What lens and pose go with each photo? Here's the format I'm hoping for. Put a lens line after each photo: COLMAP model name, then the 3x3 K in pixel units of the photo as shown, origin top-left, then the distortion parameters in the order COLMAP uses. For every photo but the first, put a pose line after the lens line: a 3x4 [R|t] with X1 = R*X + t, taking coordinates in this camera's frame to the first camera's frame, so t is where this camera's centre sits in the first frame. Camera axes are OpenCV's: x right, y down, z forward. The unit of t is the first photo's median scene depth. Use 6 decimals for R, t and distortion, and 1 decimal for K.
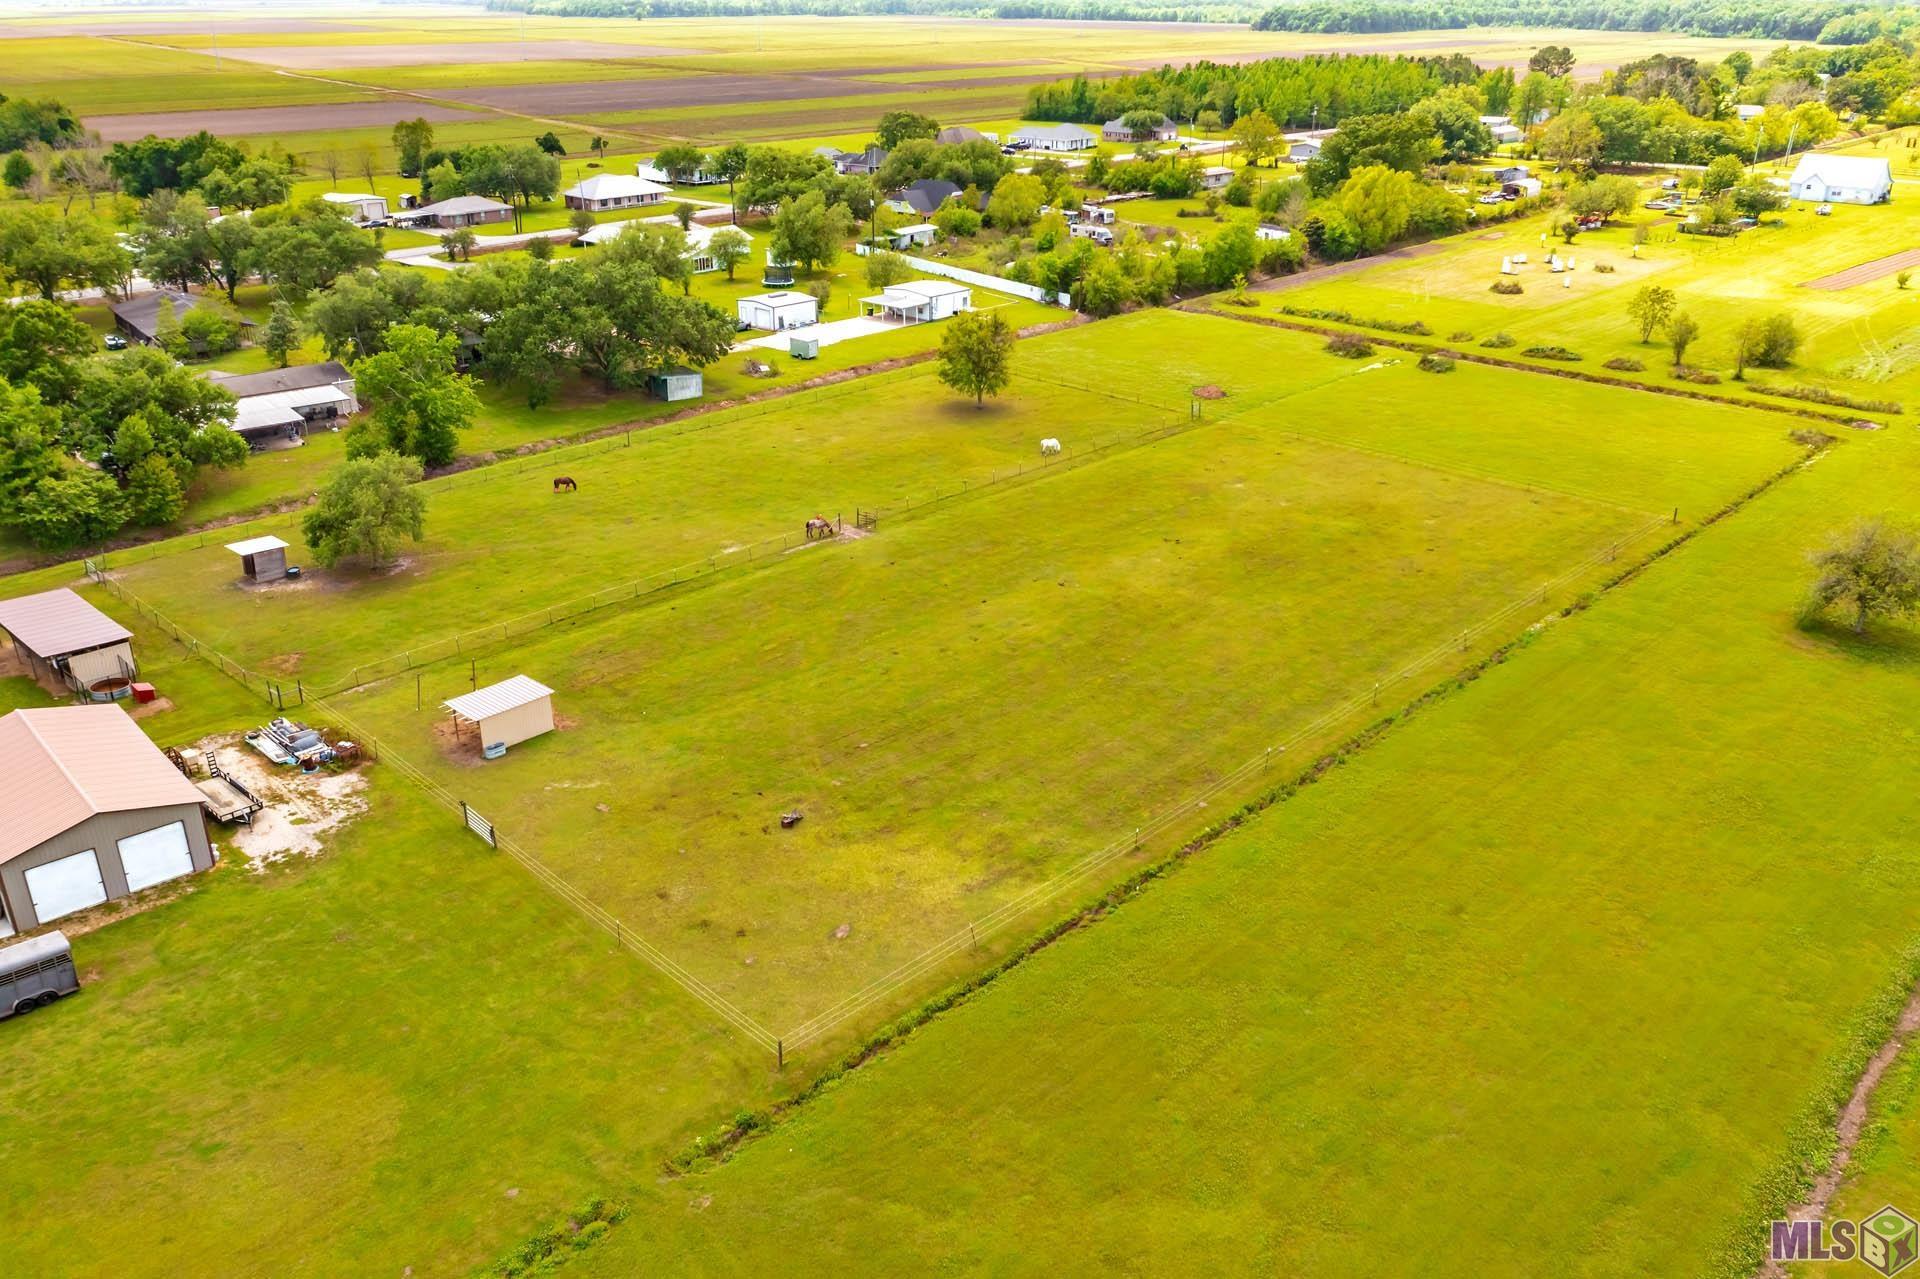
lens RADIAL K [[1506.6, 0, 960.0], [0, 1506.6, 639.5], [0, 0, 1]] dist [-0.017185, 0.061256]
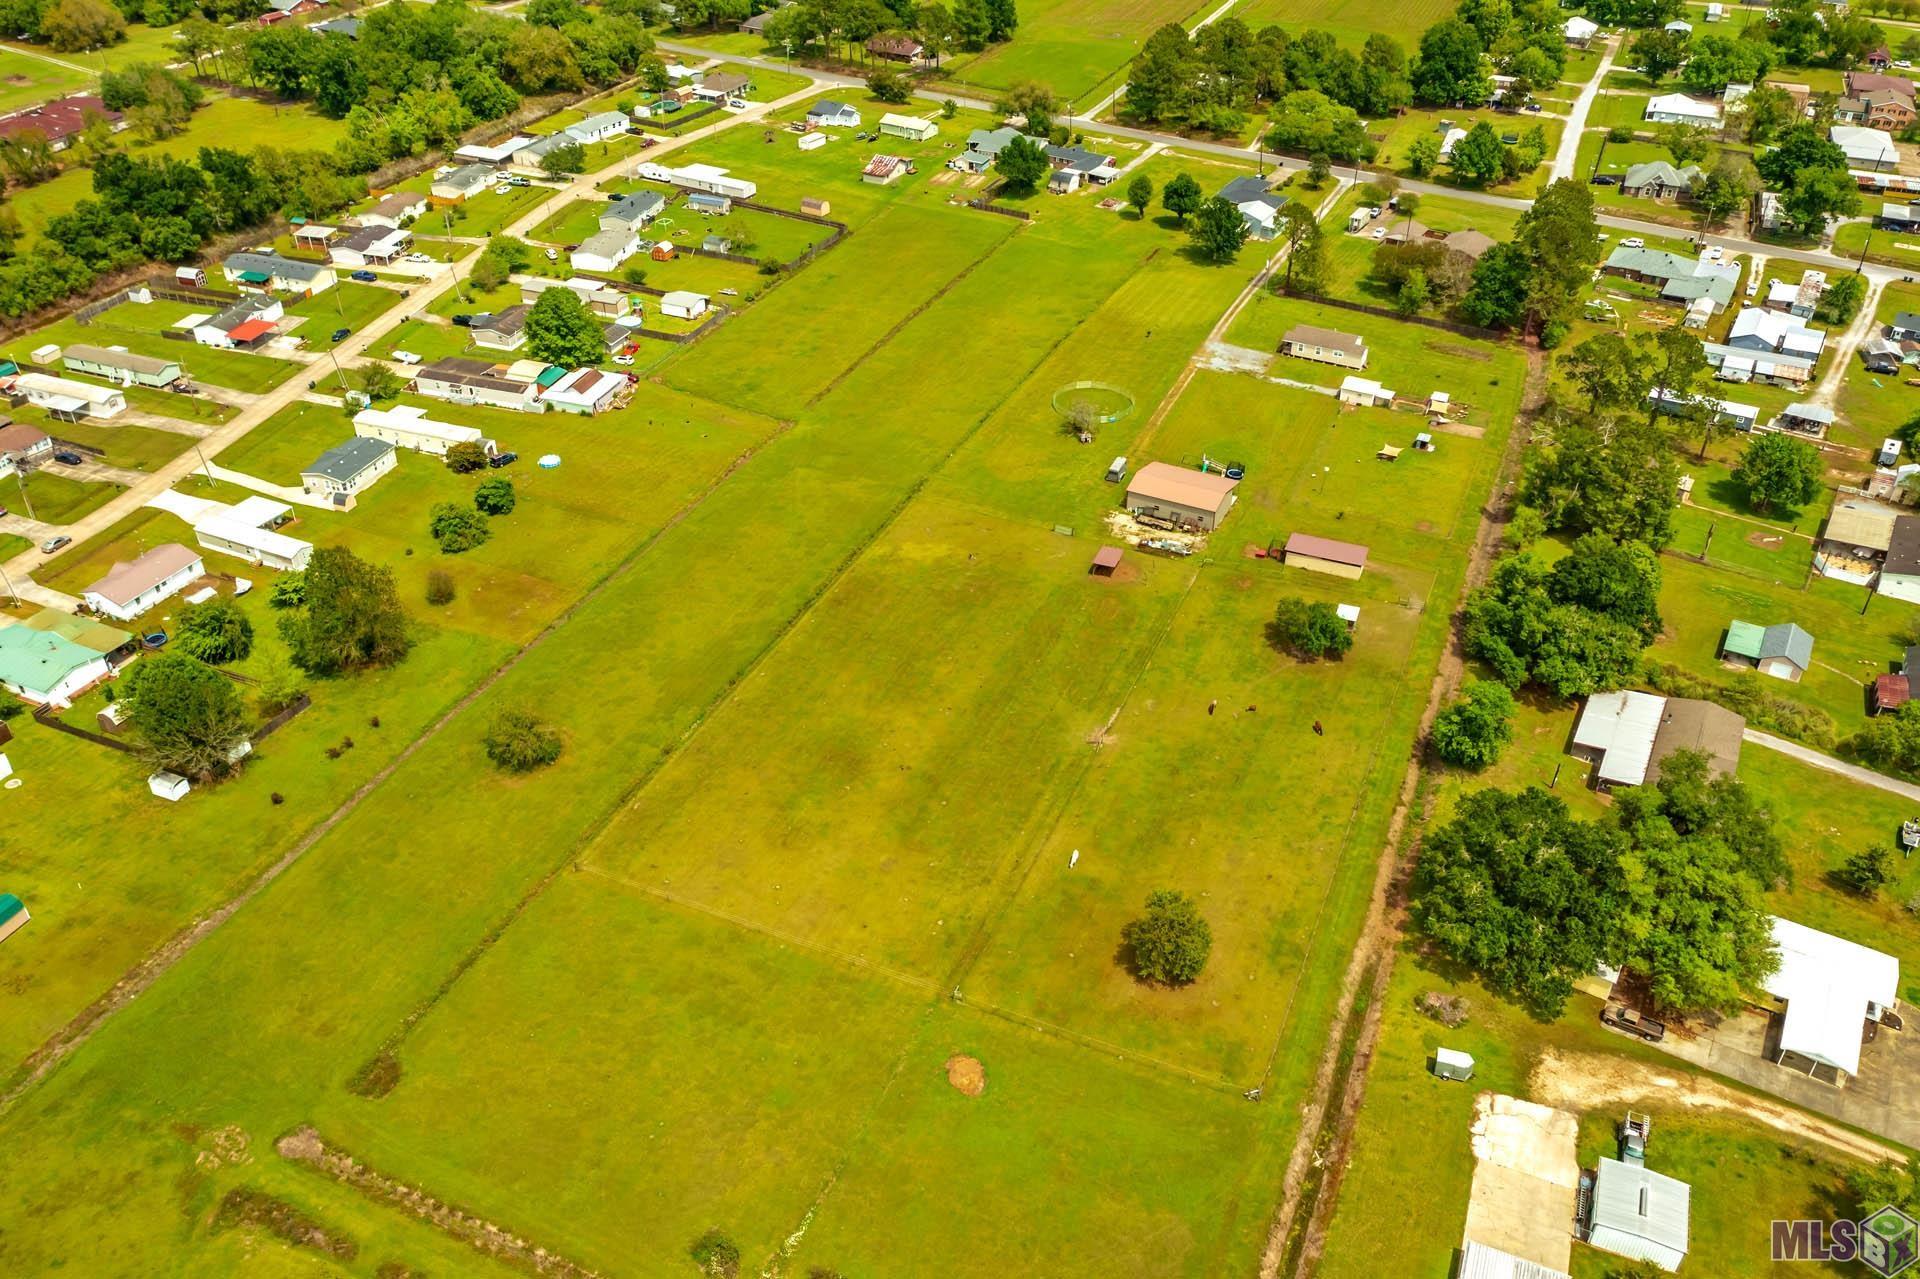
lens RADIAL K [[1506.6, 0, 960.0], [0, 1506.6, 639.5], [0, 0, 1]] dist [-0.017185, 0.061256]
pose [[-0.934955, 0.203575, -0.290546, 0.307493], [-0.140425, 0.539729, 0.830044, -0.864979], [0.325792, 0.816854, -0.476035, 0.985645]]
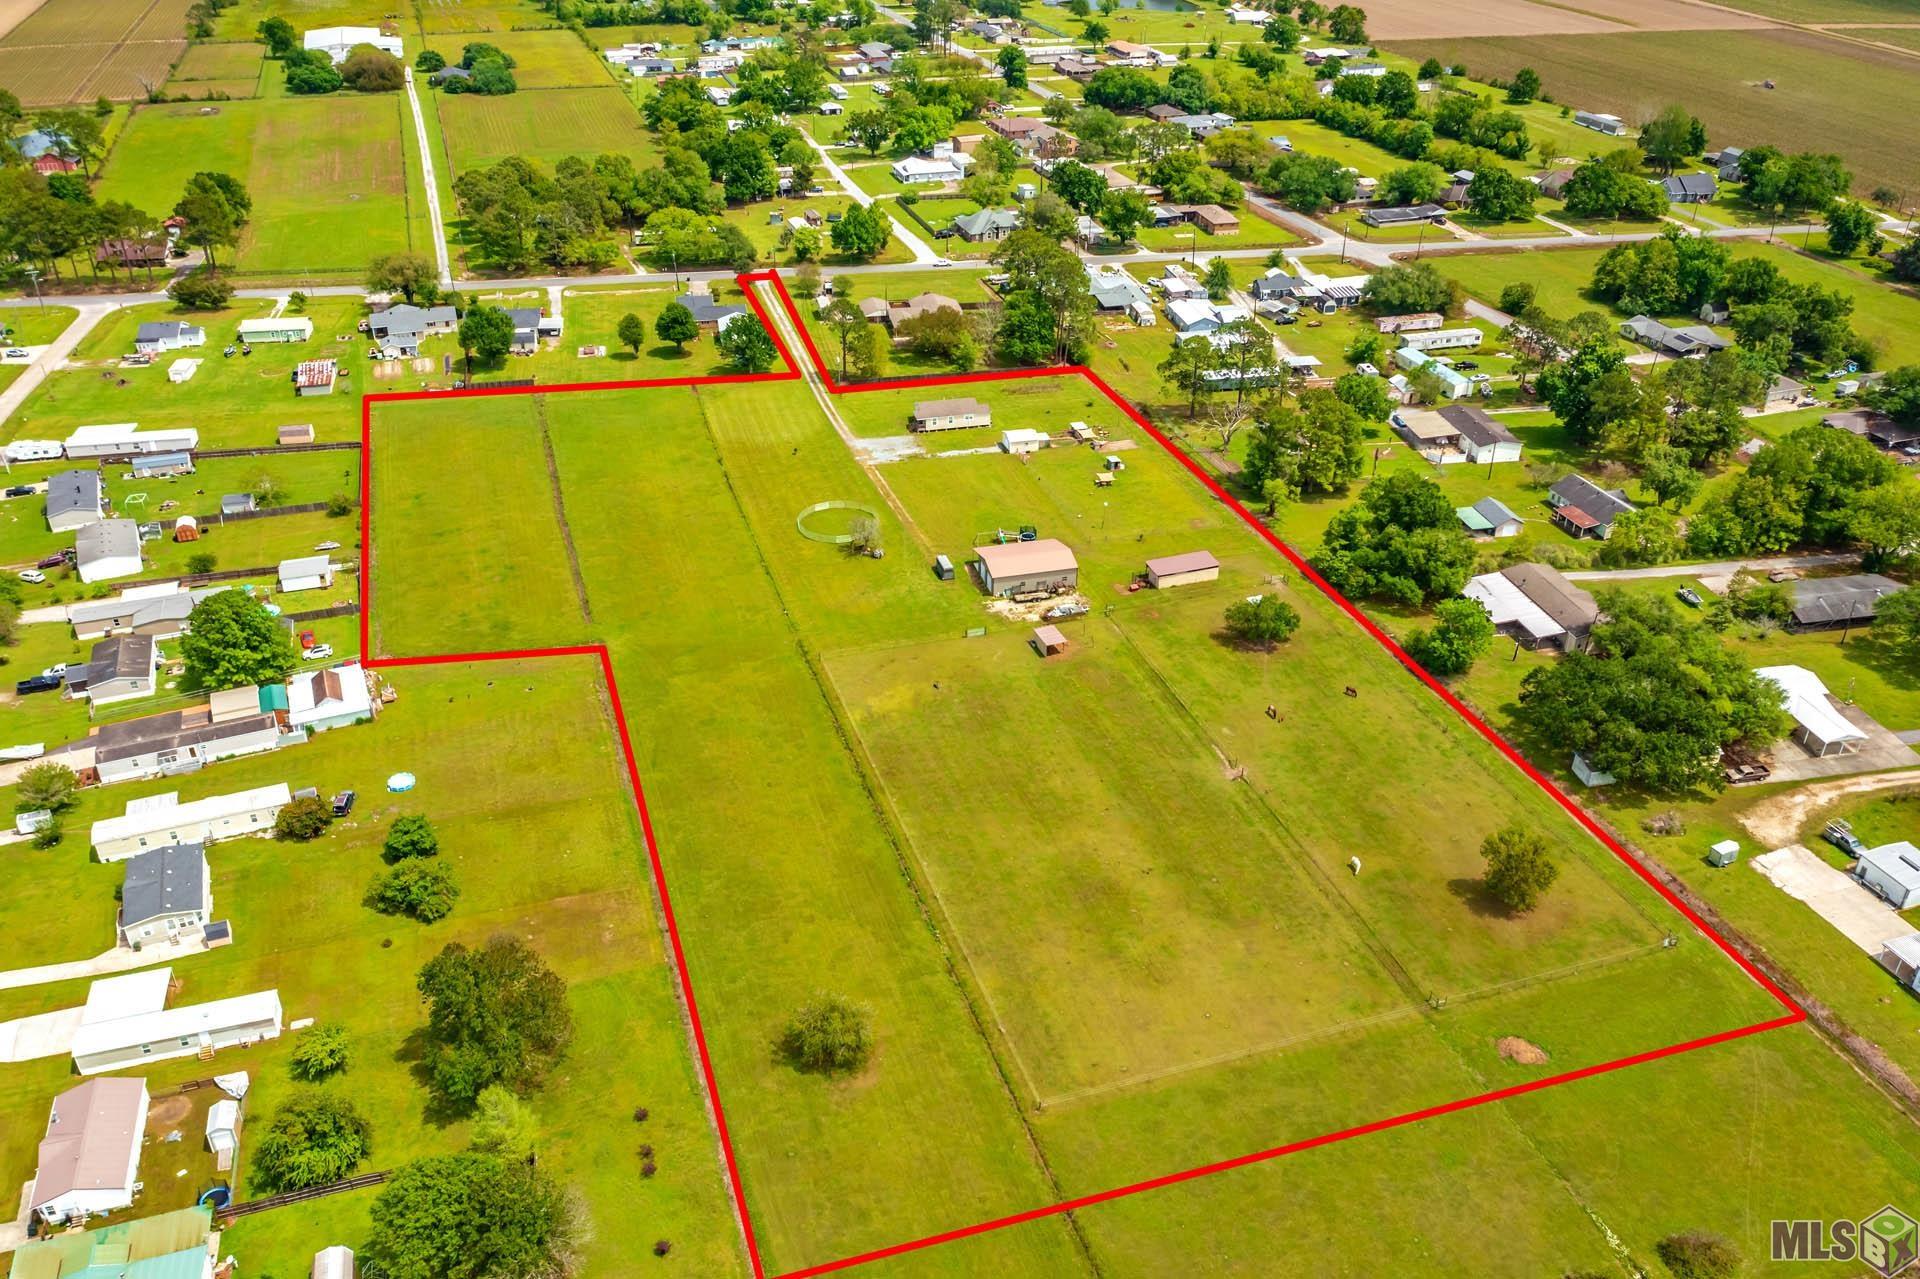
lens RADIAL K [[1506.6, 0, 960.0], [0, 1506.6, 639.5], [0, 0, 1]] dist [-0.017185, 0.061256]
pose [[-0.456585, 0.457829, -0.762839, 0.790808], [-0.356583, 0.691378, 0.628367, -0.689773], [0.815095, 0.558918, -0.152418, 0.559655]]
